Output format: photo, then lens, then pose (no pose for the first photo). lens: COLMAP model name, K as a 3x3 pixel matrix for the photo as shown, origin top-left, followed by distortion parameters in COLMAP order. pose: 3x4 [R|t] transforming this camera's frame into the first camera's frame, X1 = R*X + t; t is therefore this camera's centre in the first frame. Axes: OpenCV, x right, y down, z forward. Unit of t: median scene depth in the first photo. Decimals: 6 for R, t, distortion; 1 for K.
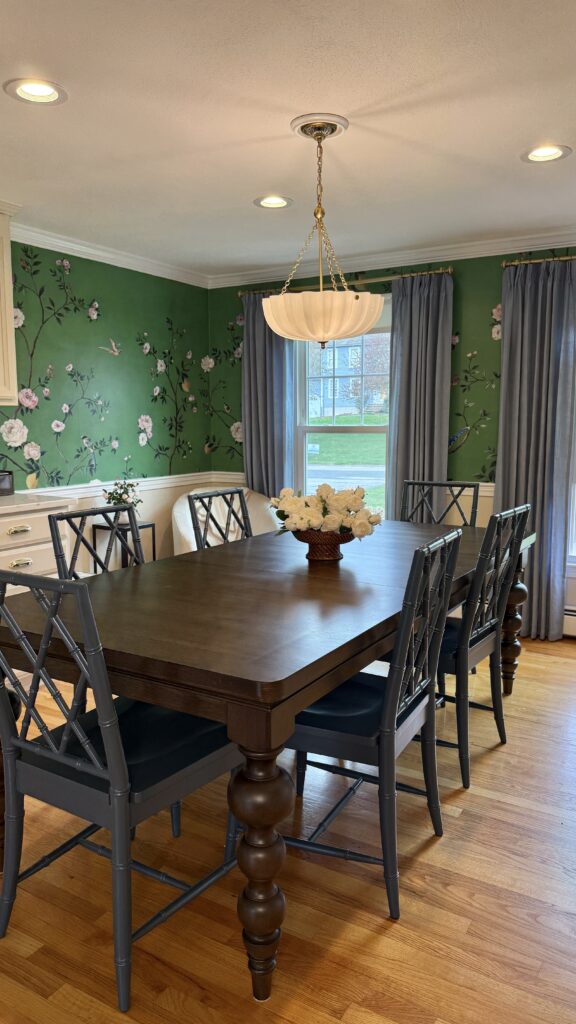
lens RADIAL K [[742.9, 0, 288.0], [0, 742.9, 512.0], [0, 0, 1]] dist [0.159223, -0.000102]
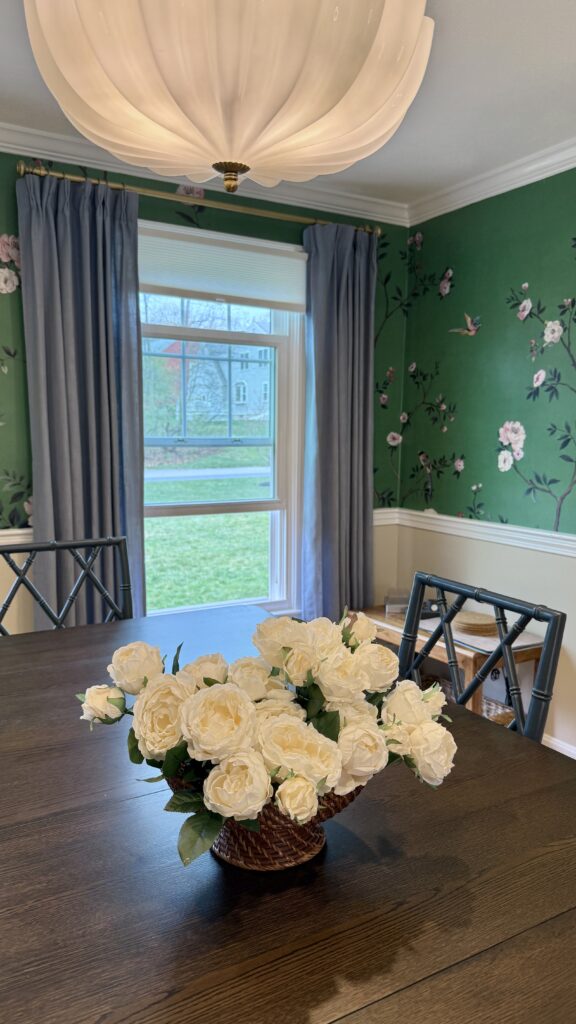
lens RADIAL K [[714.9, 0, 286.3], [0, 714.9, 514.2], [0, 0, 1]] dist [0.184812, -0.394696]
pose [[-0.469721, 0.091243, -0.878087, 0.438548], [-0.116308, 0.979579, 0.164006, -0.137081], [0.875120, 0.179165, -0.449516, 1.170311]]
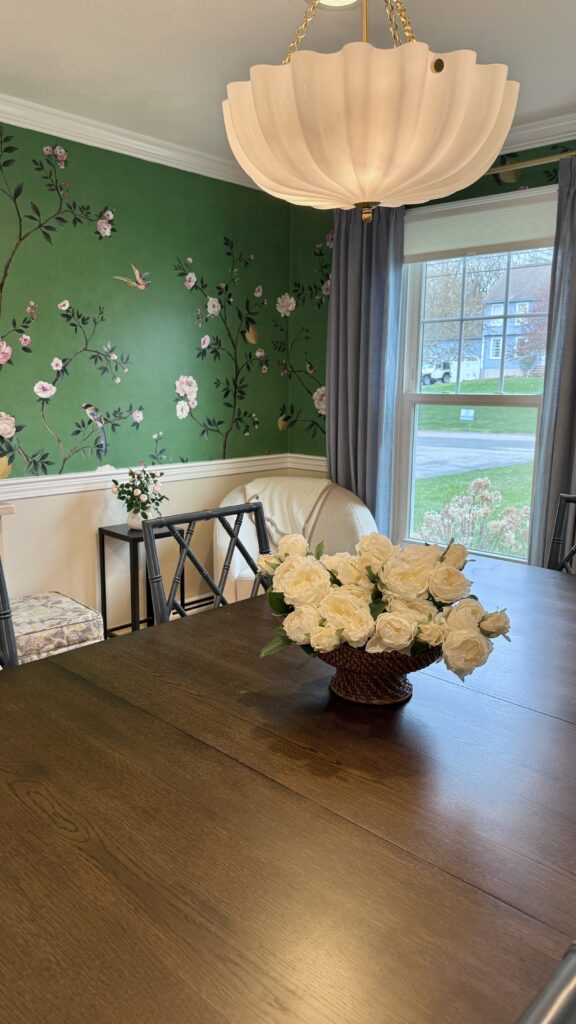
lens RADIAL K [[705.6, 0, 288.0], [0, 705.6, 512.0], [0, 0, 1]] dist [0.170604, -0.364757]
pose [[0.979365, 0.051309, -0.195479, 0.047701], [-0.039652, 0.997220, 0.063092, -0.047657], [0.198173, -0.054039, 0.978676, 0.357852]]
